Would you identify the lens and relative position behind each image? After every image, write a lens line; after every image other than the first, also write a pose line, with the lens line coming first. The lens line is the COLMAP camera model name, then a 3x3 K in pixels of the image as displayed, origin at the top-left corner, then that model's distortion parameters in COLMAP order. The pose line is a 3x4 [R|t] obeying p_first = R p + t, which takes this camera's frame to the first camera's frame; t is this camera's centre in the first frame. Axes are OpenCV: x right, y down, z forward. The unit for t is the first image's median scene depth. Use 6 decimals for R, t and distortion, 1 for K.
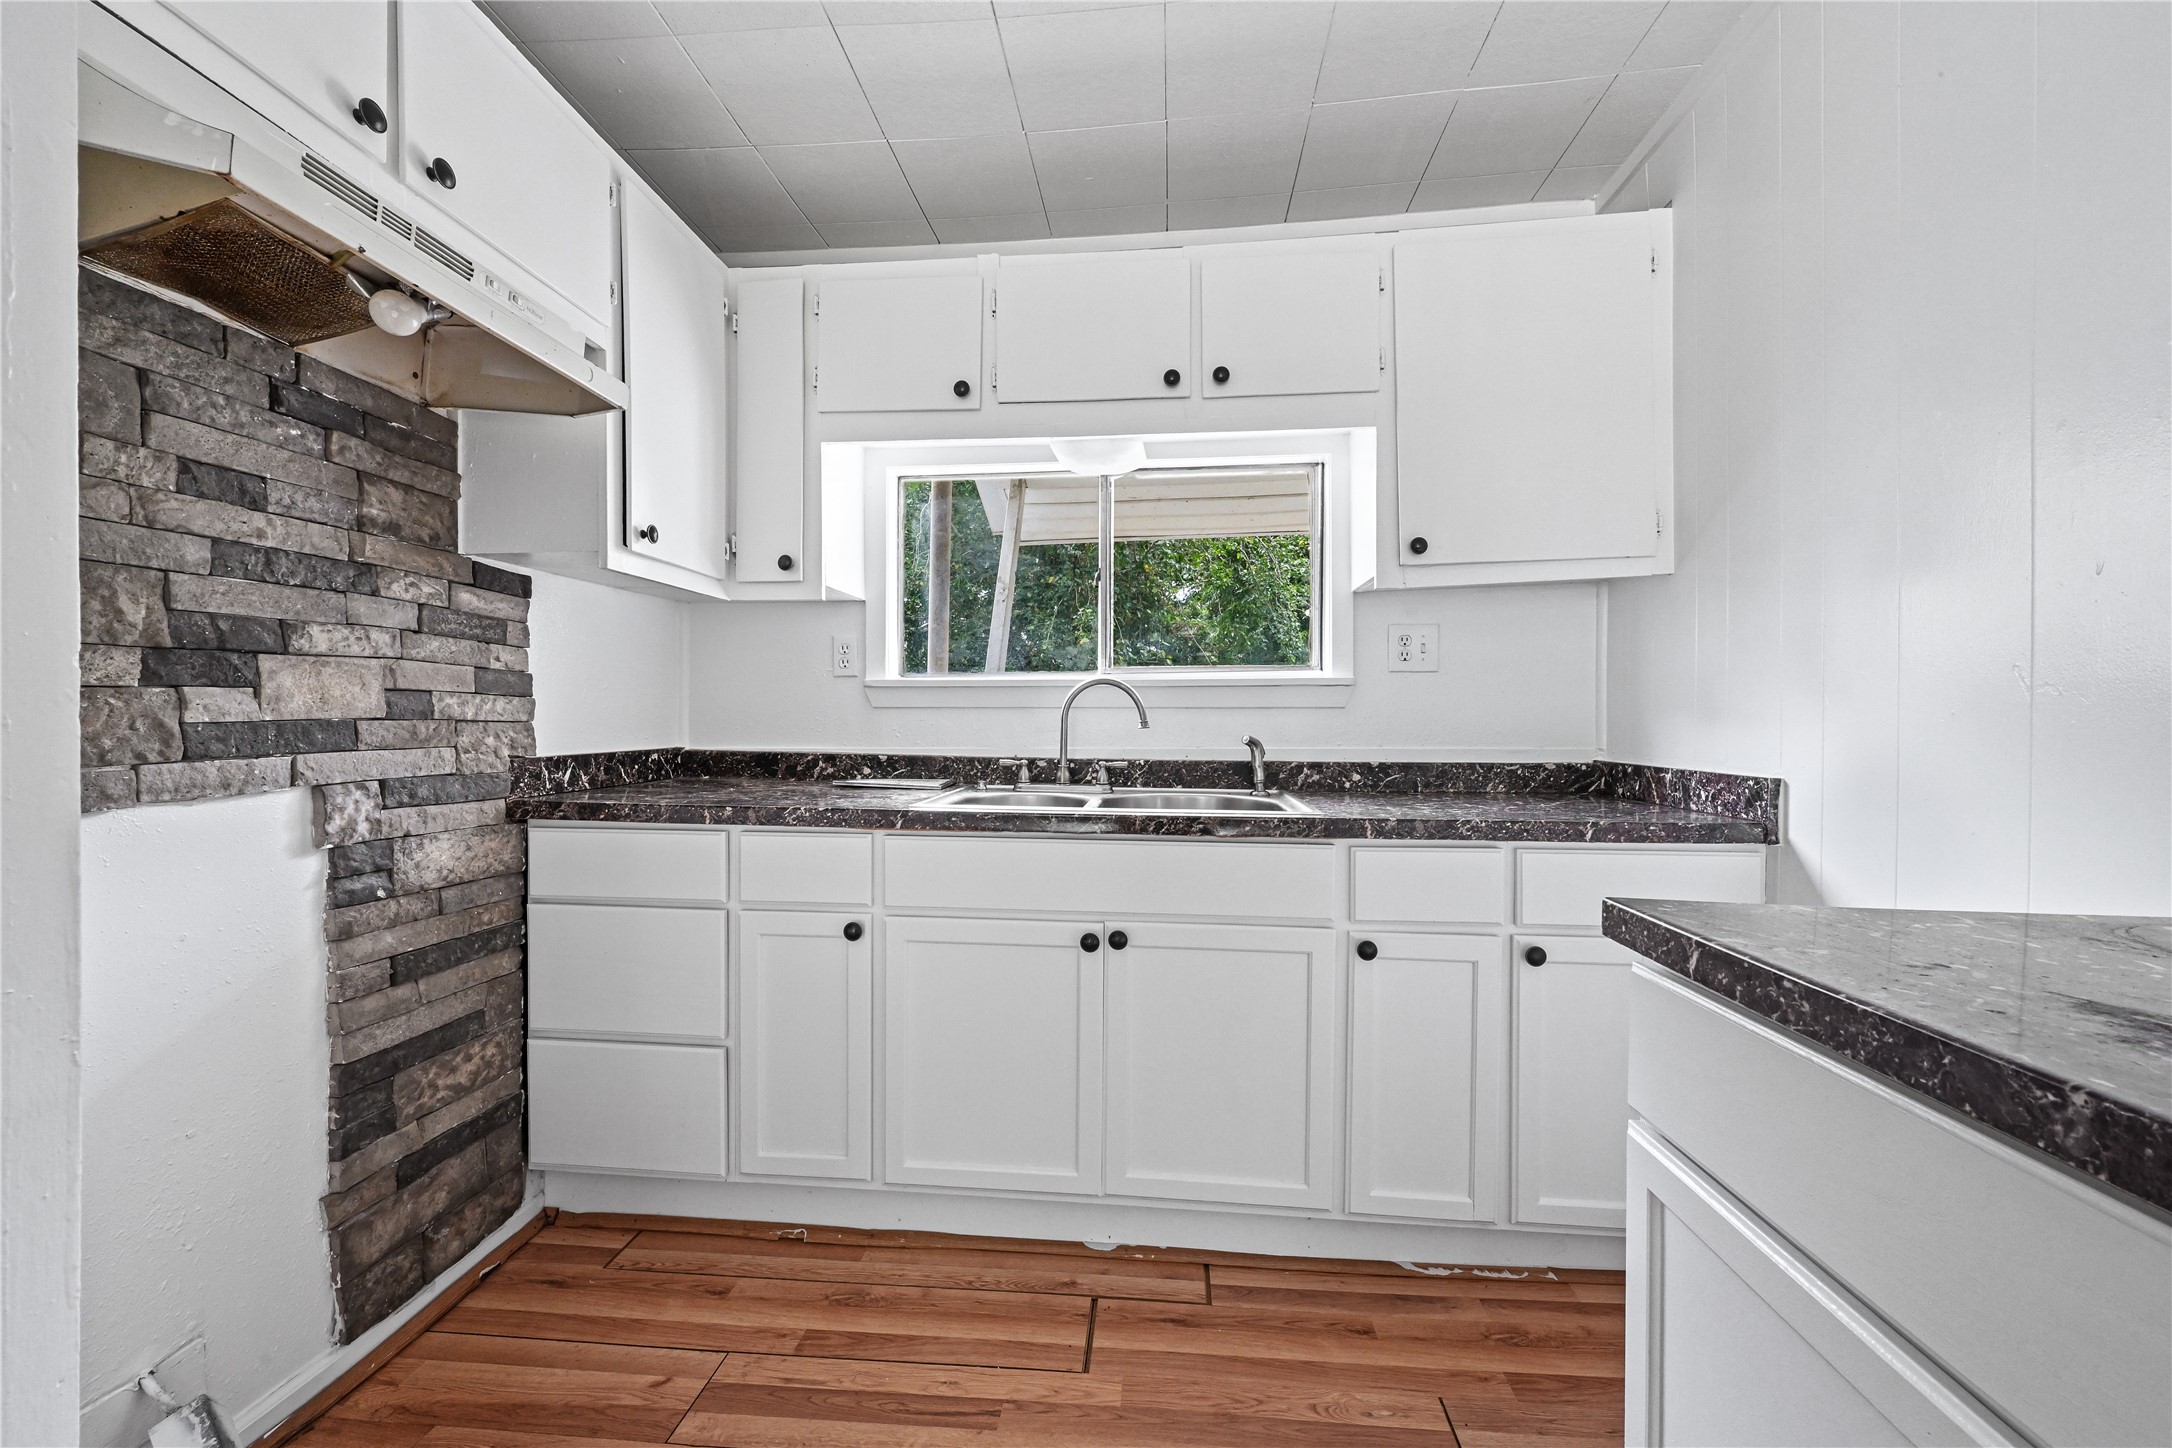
lens RADIAL K [[864.3, 0, 1087.9], [0, 864.3, 730.5], [0, 0, 1]] dist [0.001710, 0.000215]
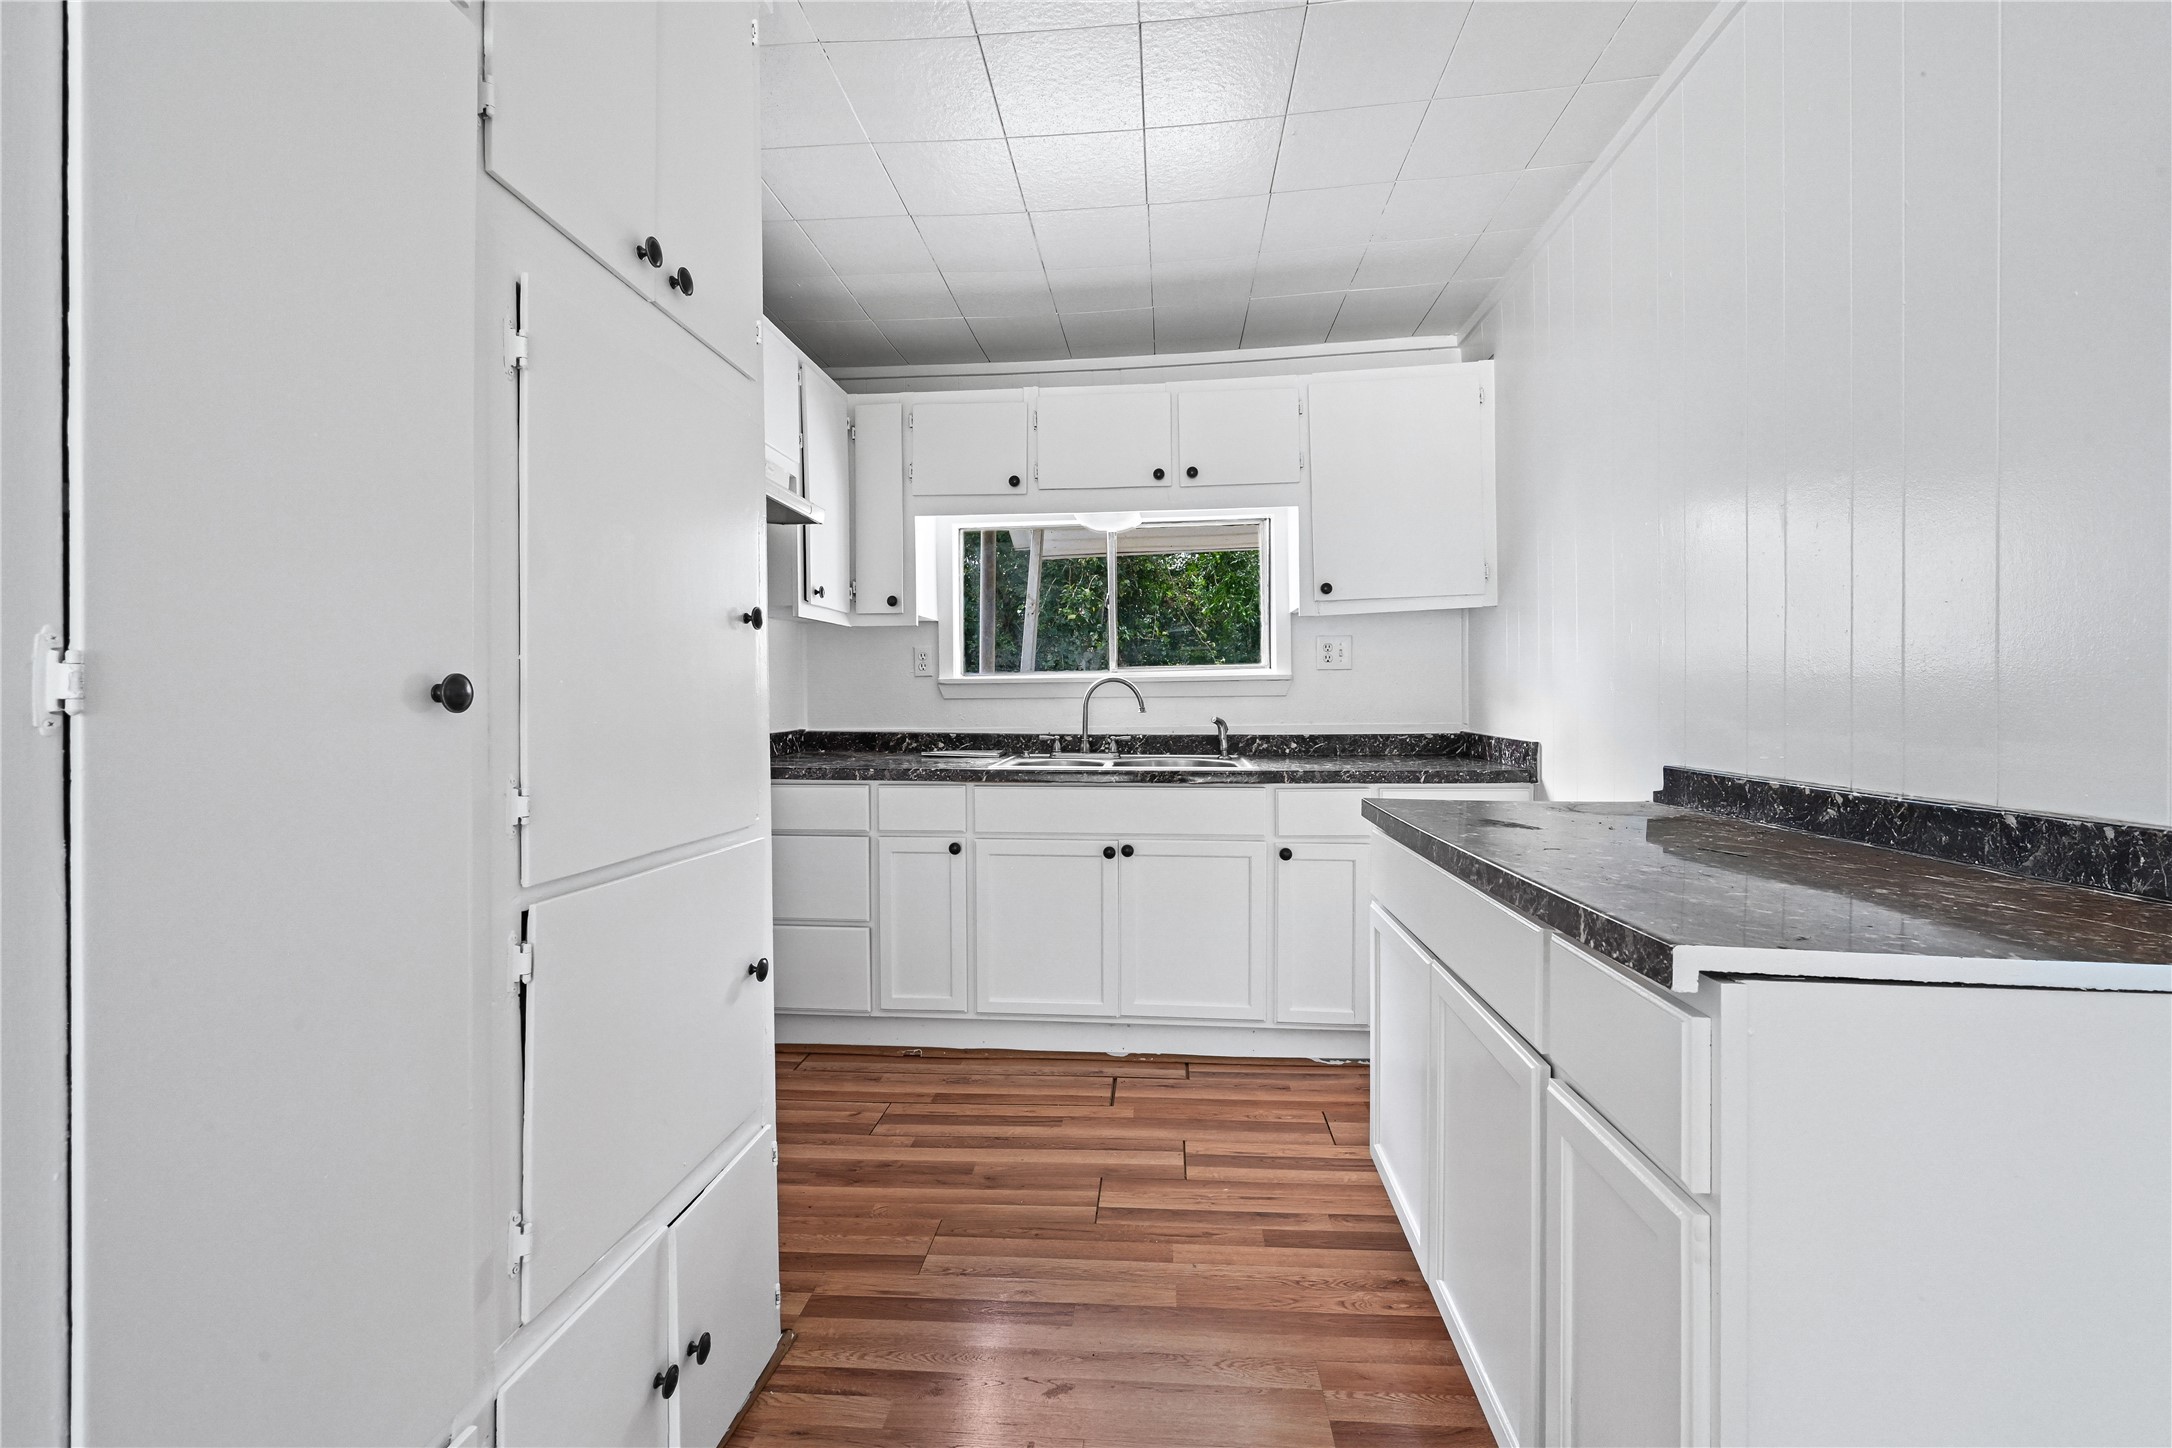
lens RADIAL K [[938.9, 0, 1081.1], [0, 938.9, 716.7], [0, 0, 1]] dist [0.000896, 0.000050]
pose [[0.999930, -0.011477, 0.002718, -0.044131], [0.011432, 0.999810, 0.015819, -0.023785], [-0.002899, -0.015786, 0.999871, -0.601159]]
